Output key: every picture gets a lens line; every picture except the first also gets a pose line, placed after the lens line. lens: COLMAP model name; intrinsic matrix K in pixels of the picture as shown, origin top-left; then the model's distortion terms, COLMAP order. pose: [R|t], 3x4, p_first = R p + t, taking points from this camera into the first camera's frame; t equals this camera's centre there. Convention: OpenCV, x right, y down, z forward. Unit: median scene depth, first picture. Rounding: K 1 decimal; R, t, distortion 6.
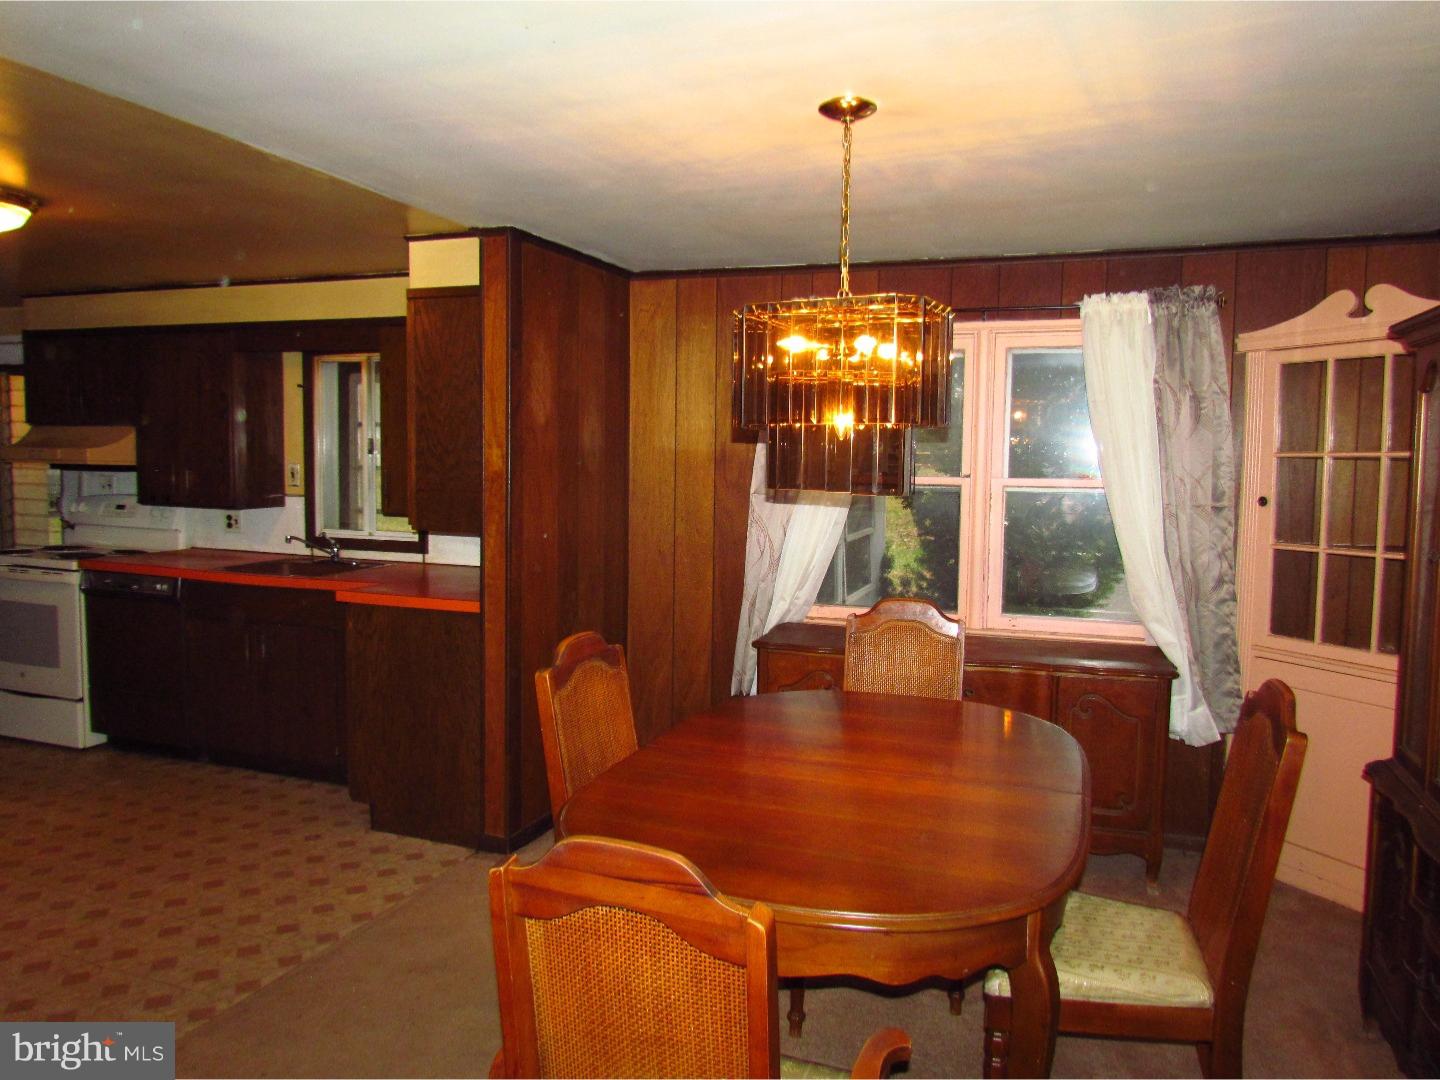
lens RADIAL K [[1001.7, 0, 736.2], [0, 1001.7, 539.9], [0, 0, 1]] dist [-0.033527, 0.001393]
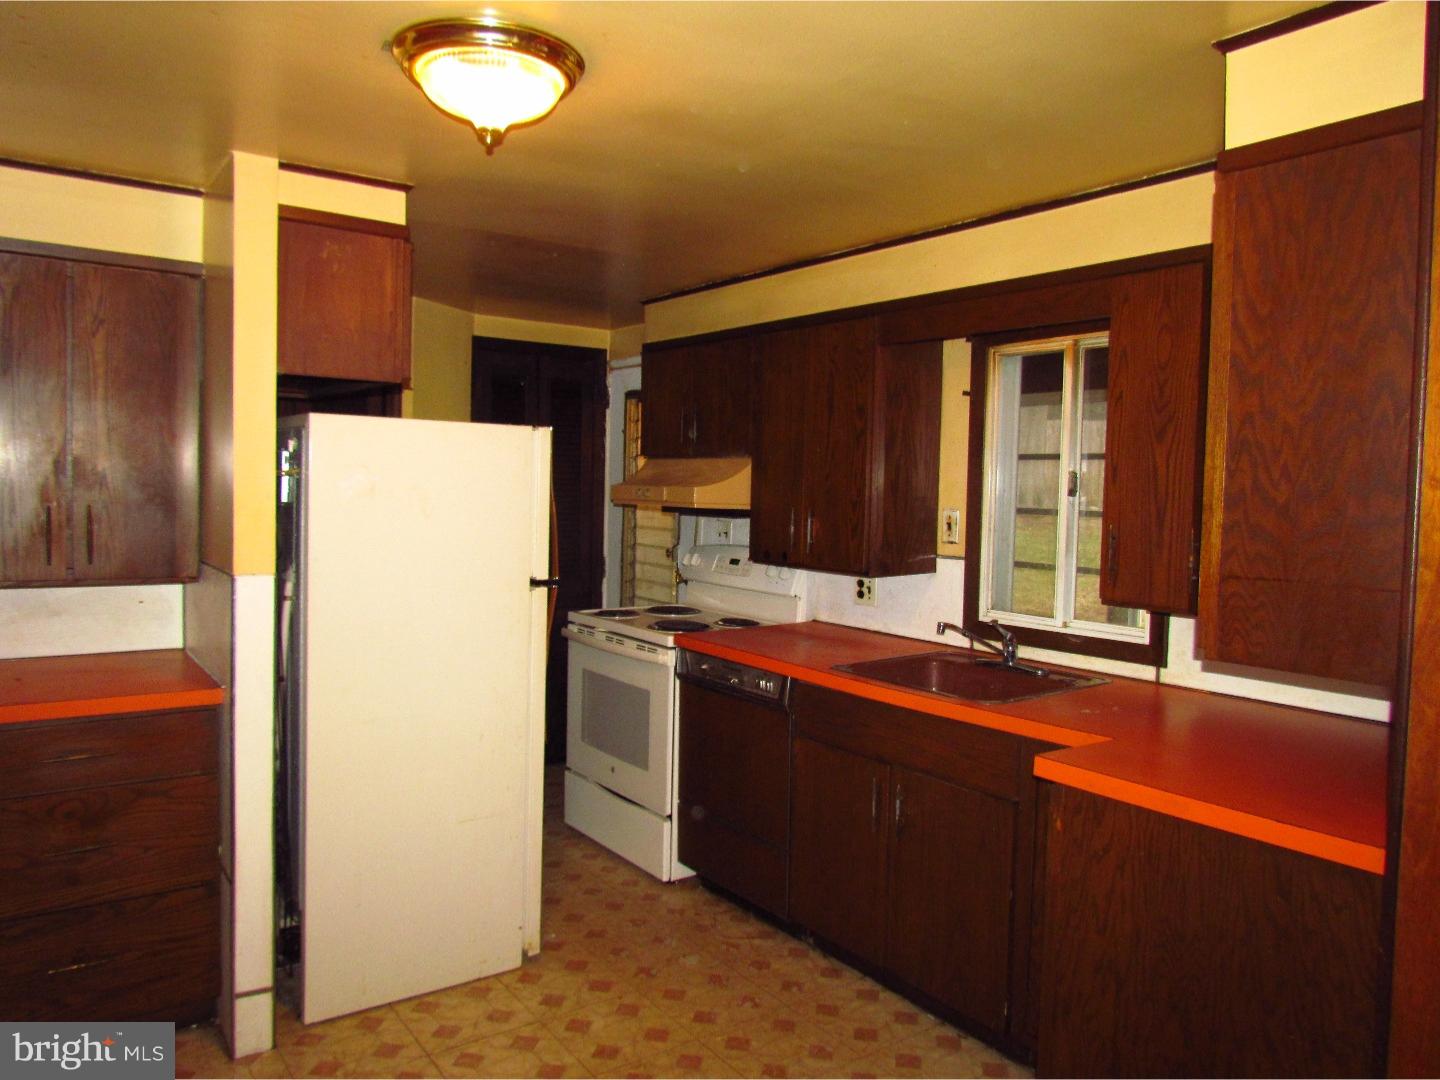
lens RADIAL K [[1008.9, 0, 713.0], [0, 1008.9, 544.7], [0, 0, 1]] dist [-0.035881, 0.002134]
pose [[0.812742, 0.030758, -0.581811, -0.192857], [-0.050638, 0.998556, -0.017947, -0.035307], [0.580419, 0.044048, 0.813126, 0.381327]]
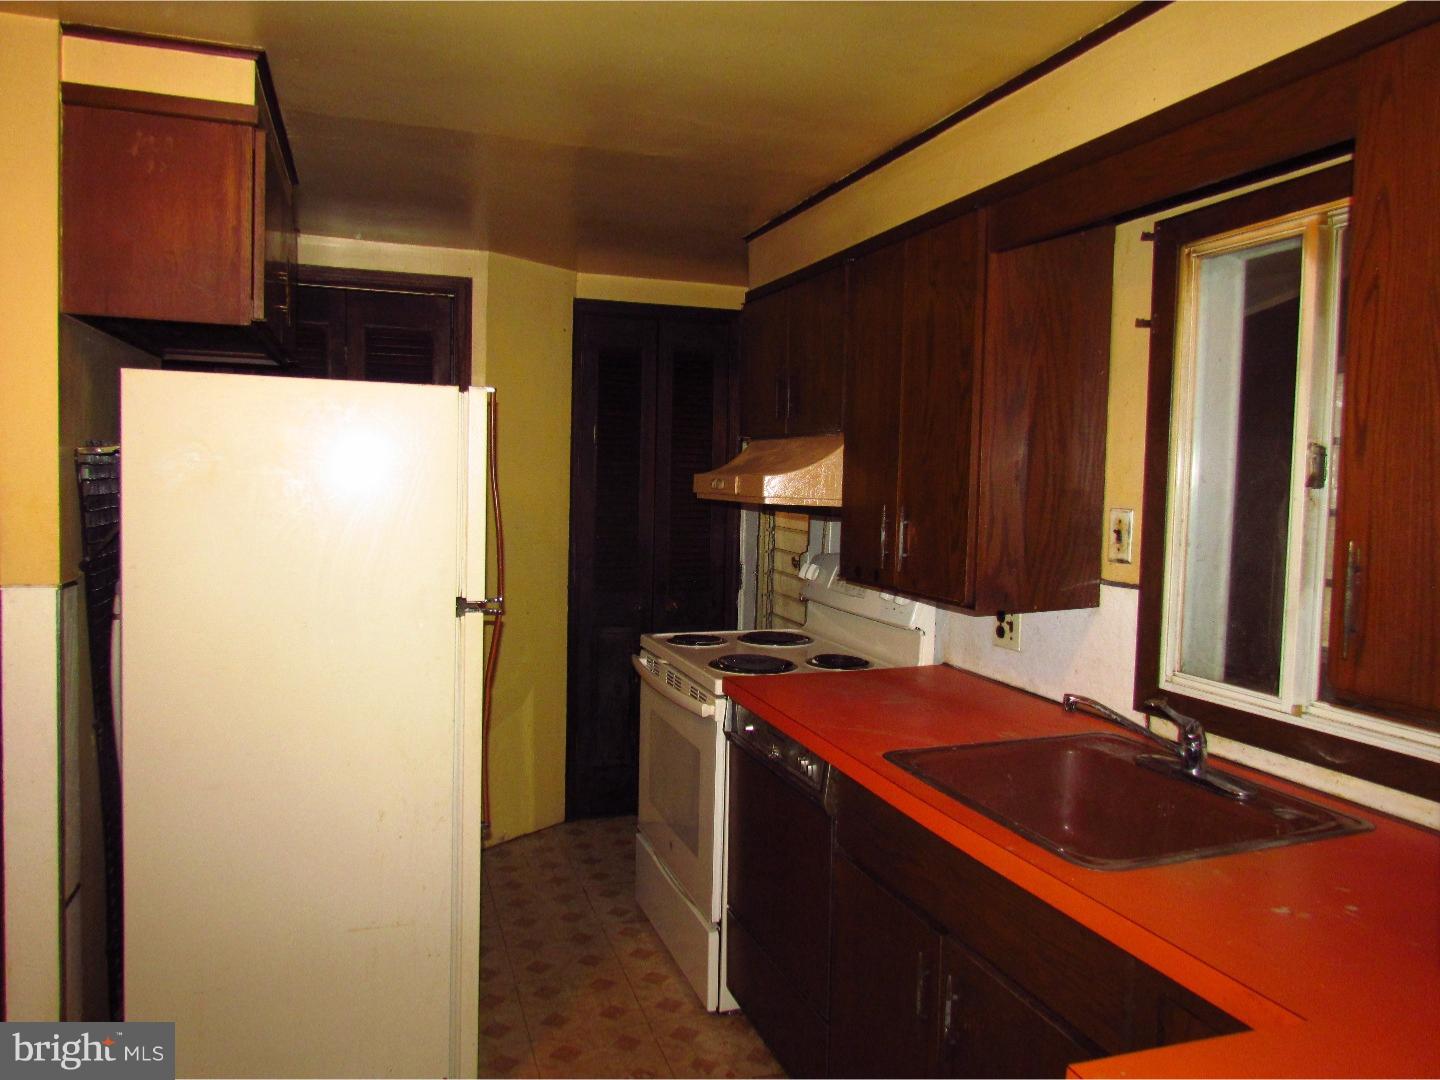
lens RADIAL K [[1001.7, 0, 736.2], [0, 1001.7, 539.9], [0, 0, 1]] dist [-0.033527, 0.001393]
pose [[0.614396, 0.042702, -0.787842, -0.224871], [-0.073384, 0.997299, -0.003174, -0.054145], [0.785578, 0.059766, 0.615870, 0.652403]]
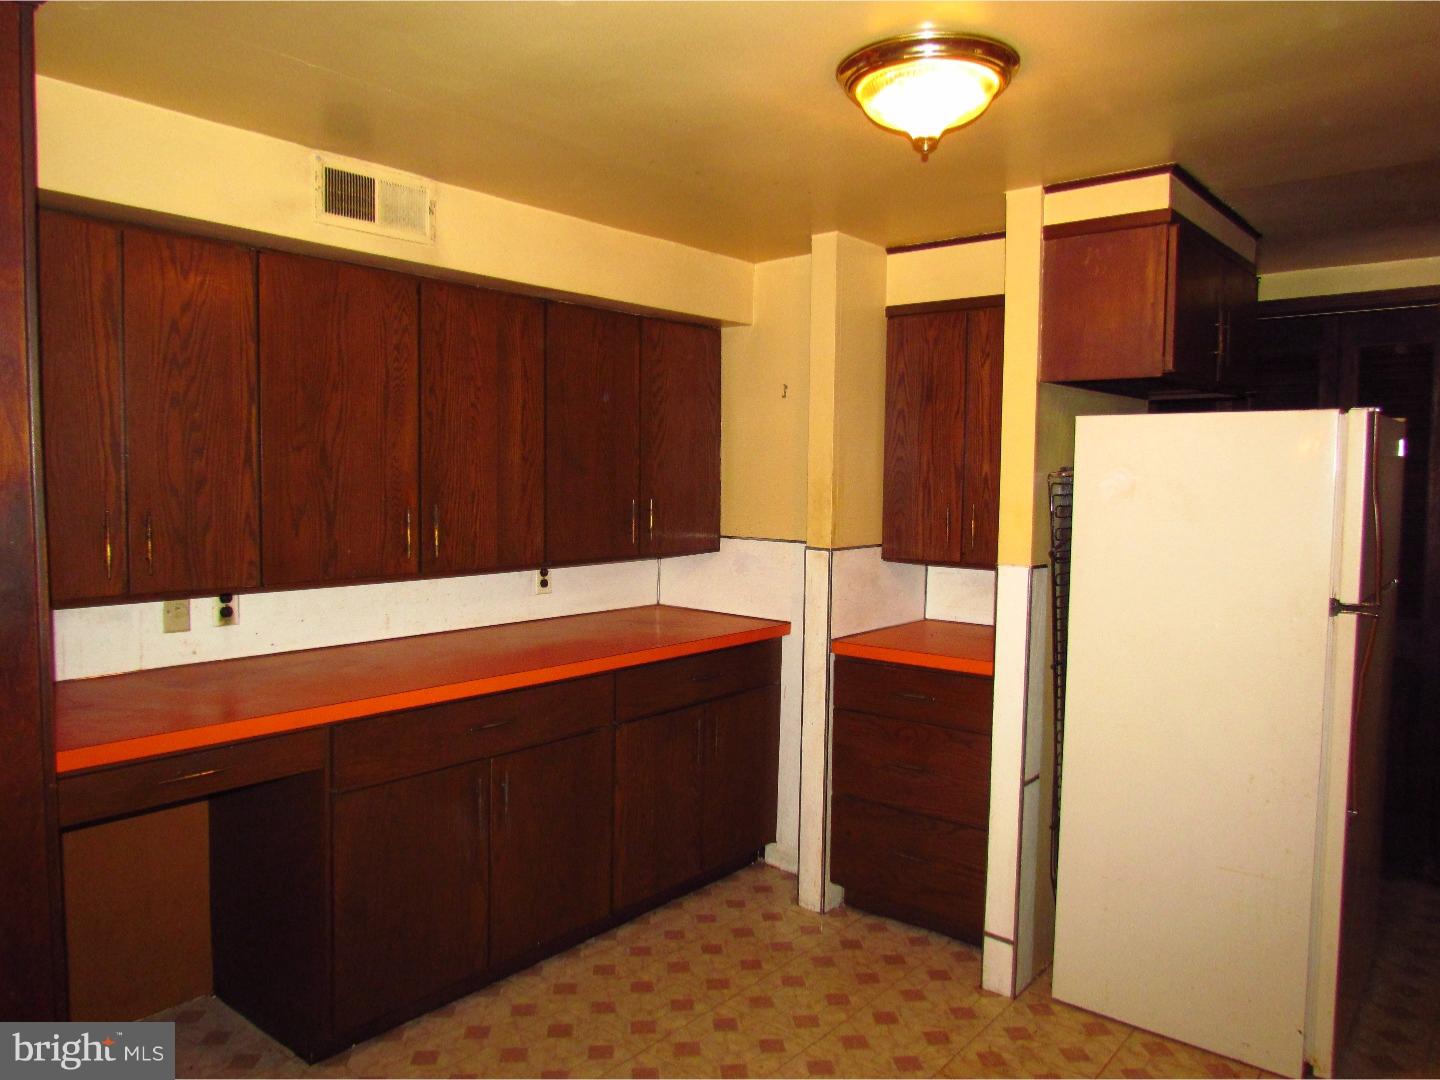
lens RADIAL K [[1008.9, 0, 713.0], [0, 1008.9, 544.7], [0, 0, 1]] dist [-0.035881, 0.002134]
pose [[-0.368734, 0.035118, -0.928871, -0.080262], [-0.086655, 0.993636, 0.071966, -0.056394], [0.925487, 0.107028, -0.363344, 0.723768]]
